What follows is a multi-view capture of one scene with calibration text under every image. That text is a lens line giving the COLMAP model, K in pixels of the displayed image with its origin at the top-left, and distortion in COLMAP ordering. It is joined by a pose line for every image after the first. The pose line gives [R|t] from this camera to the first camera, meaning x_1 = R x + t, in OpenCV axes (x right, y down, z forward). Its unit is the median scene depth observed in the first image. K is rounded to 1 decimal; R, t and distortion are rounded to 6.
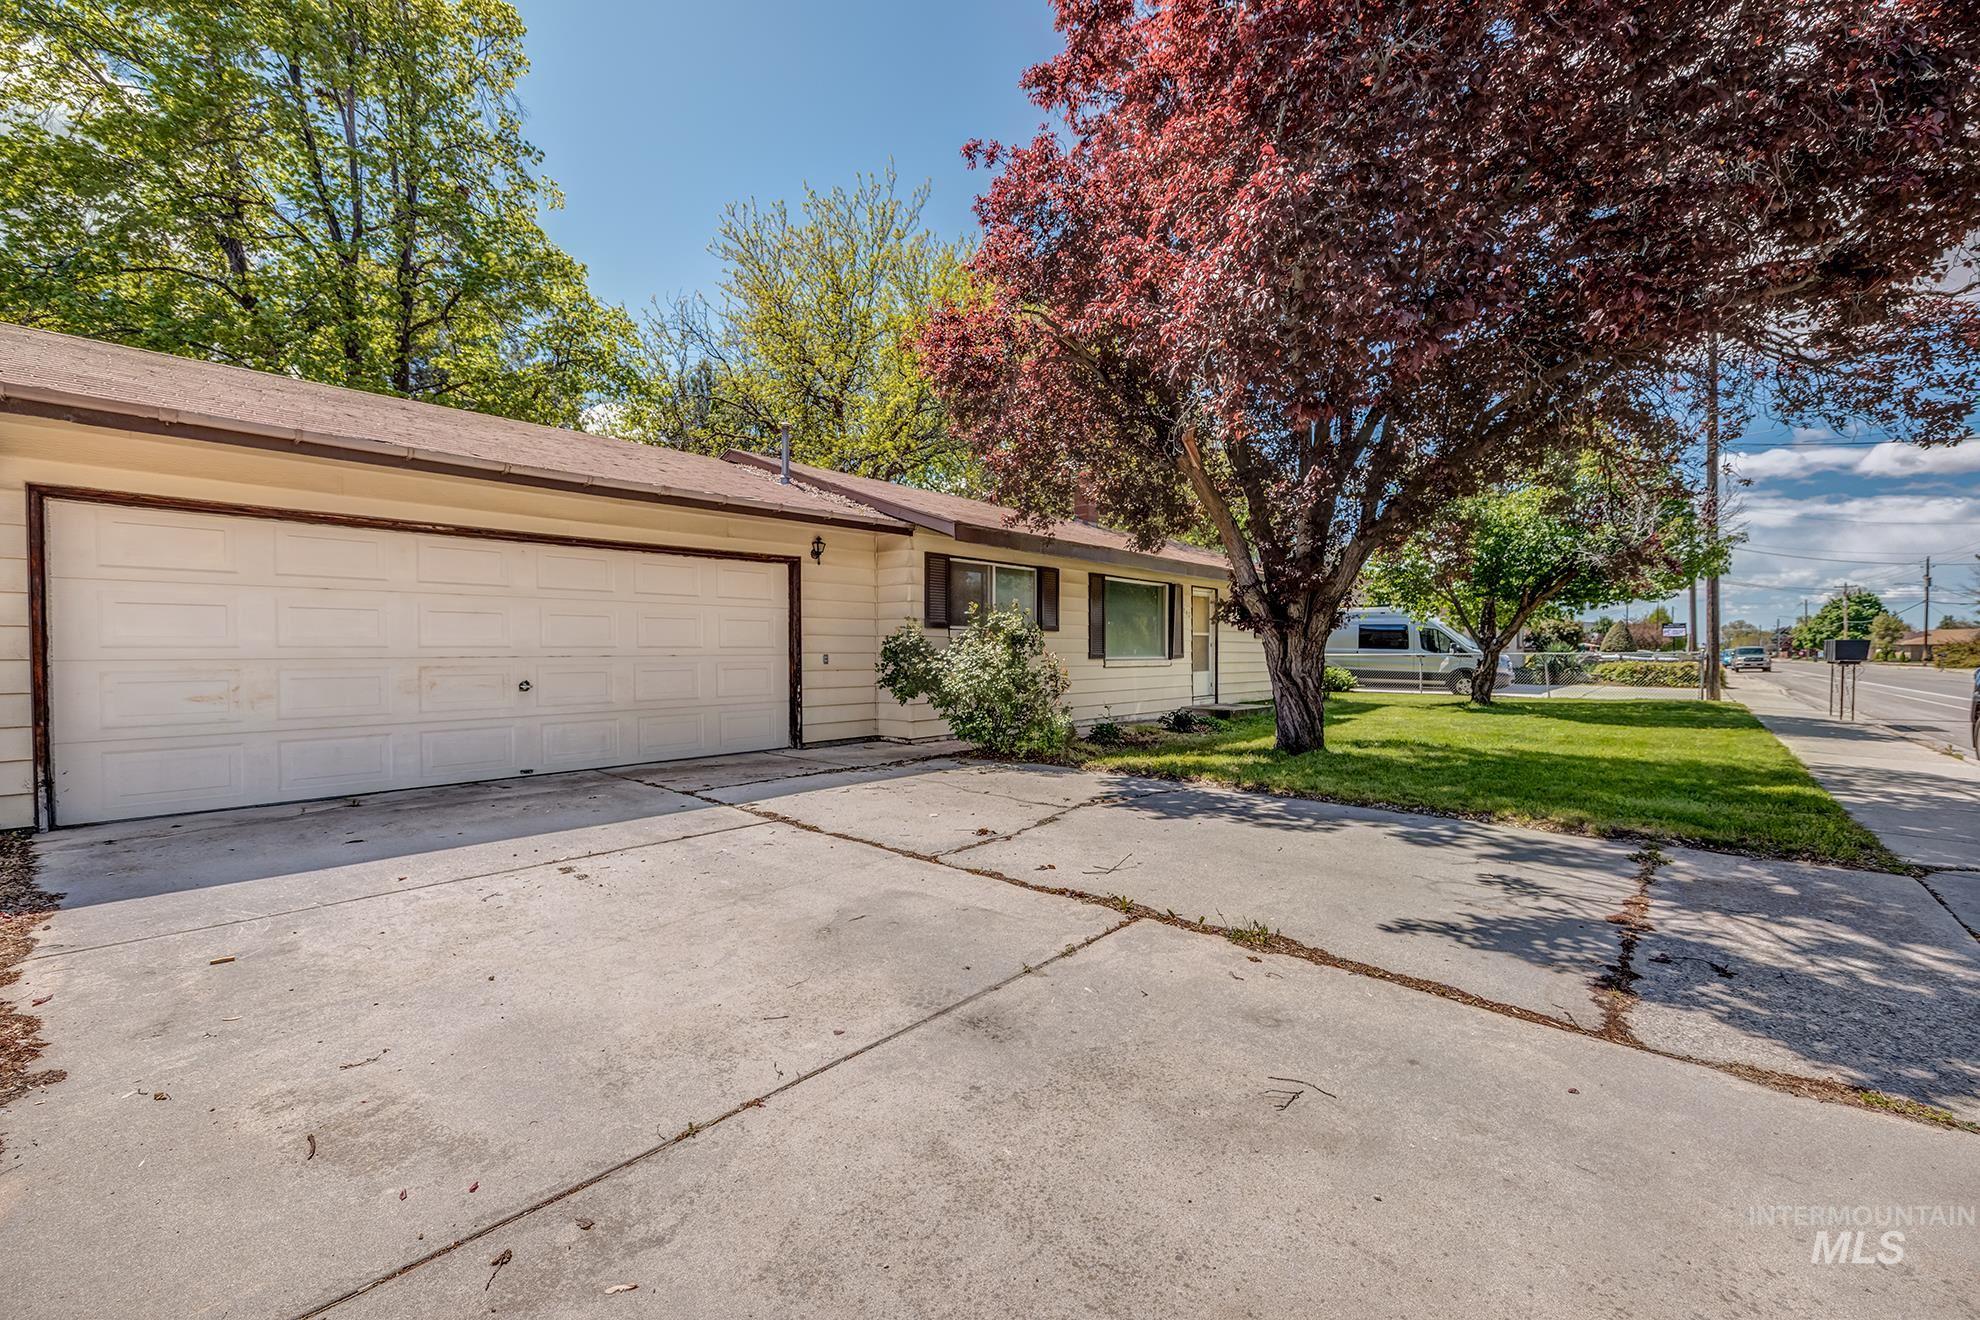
lens RADIAL K [[815.0, 0, 990.7], [0, 815.0, 655.4], [0, 0, 1]] dist [-0.001496, -0.000091]
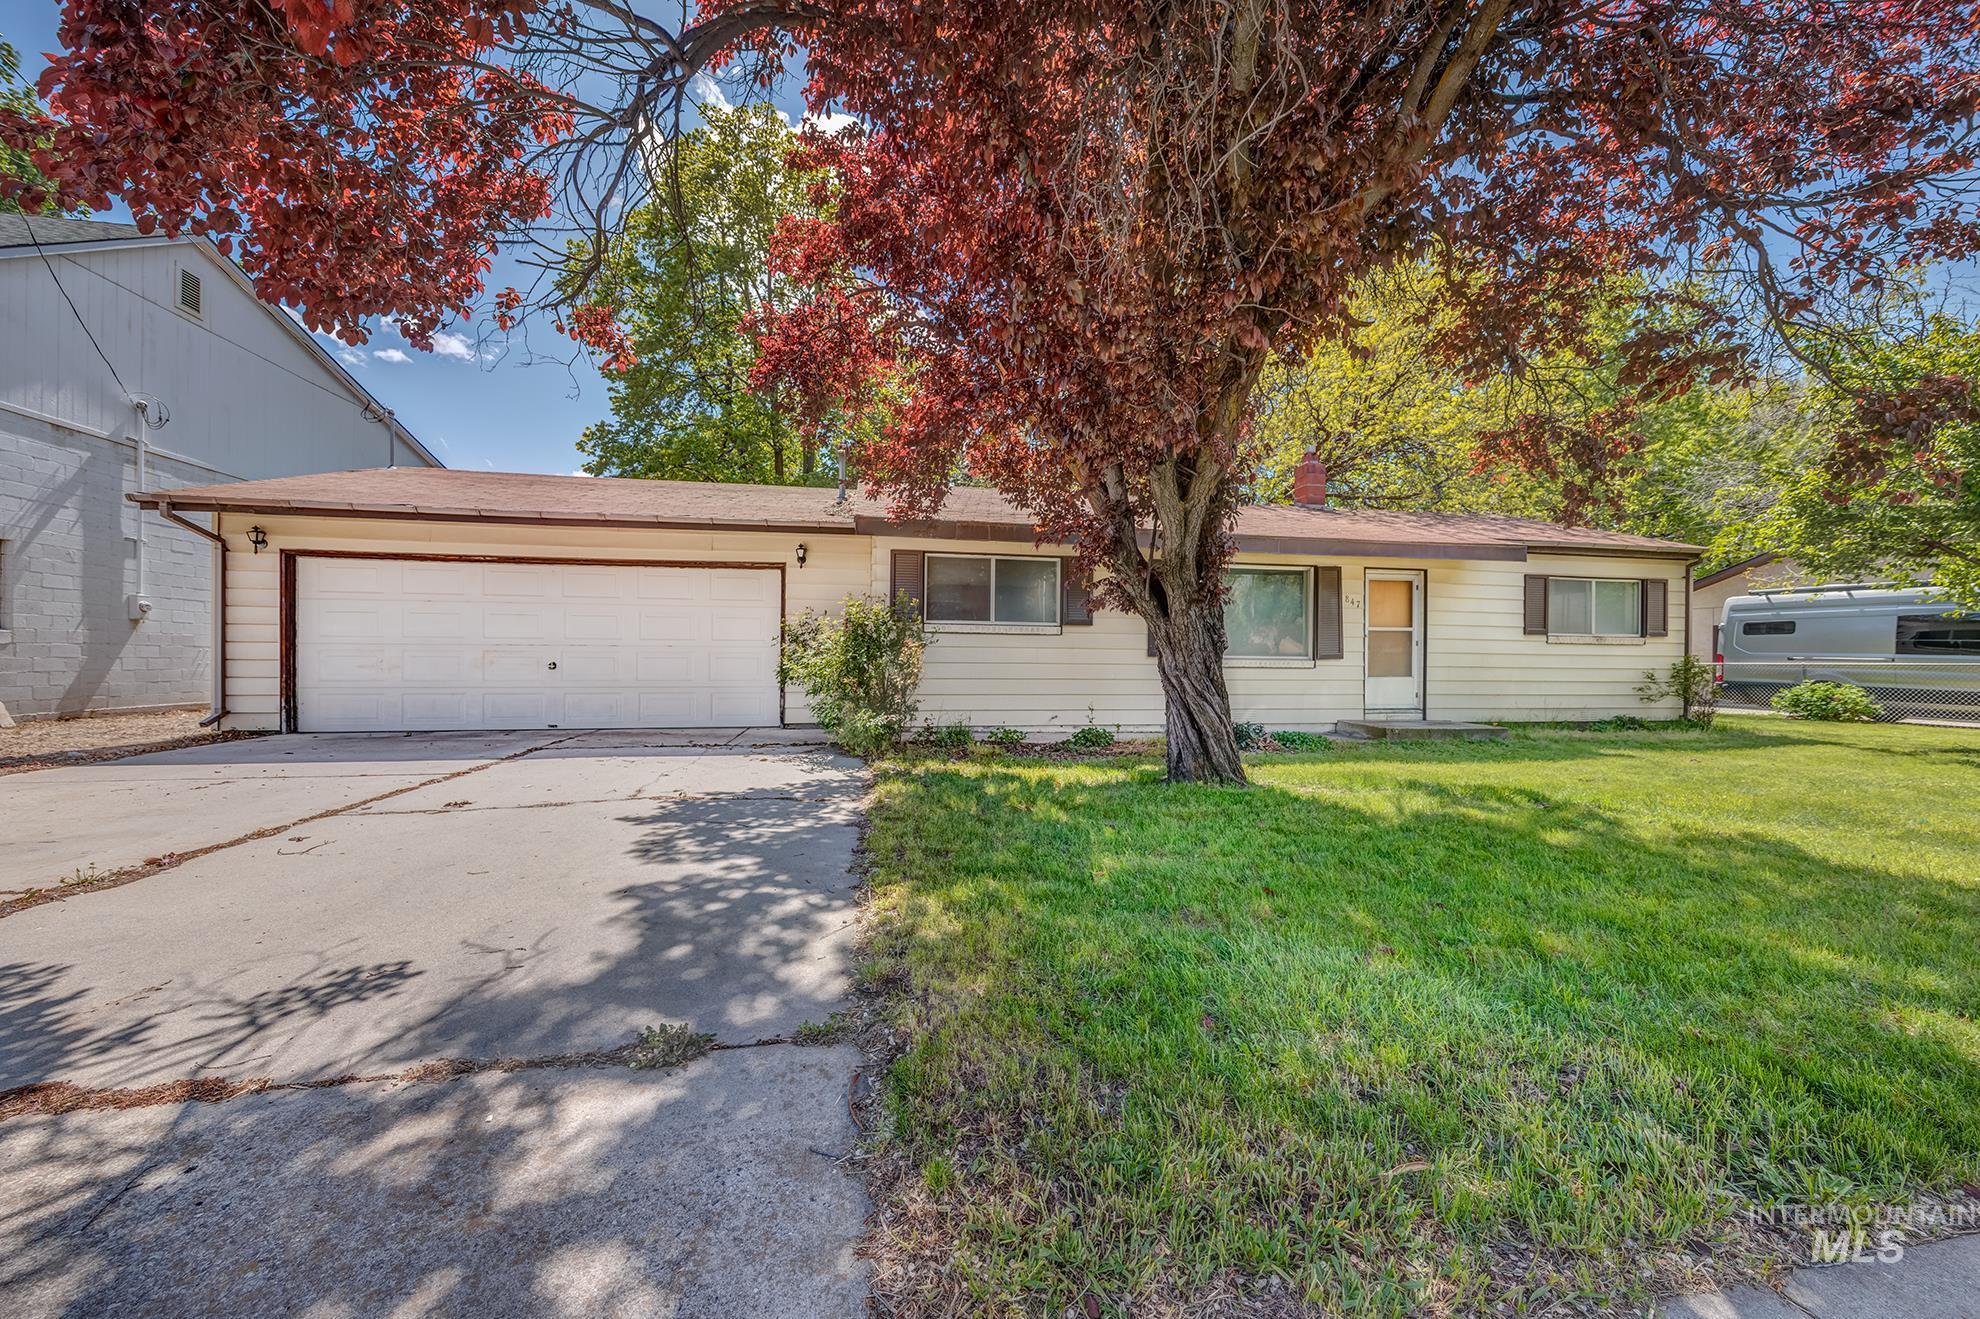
lens RADIAL K [[686.9, 0, 989.5], [0, 686.9, 659.4], [0, 0, 1]] dist [-0.003590, -0.000280]
pose [[0.789774, 0.006310, -0.613366, 0.660101], [-0.011840, 0.999918, -0.004958, 0.020241], [0.613284, 0.011178, 0.789783, 0.449391]]
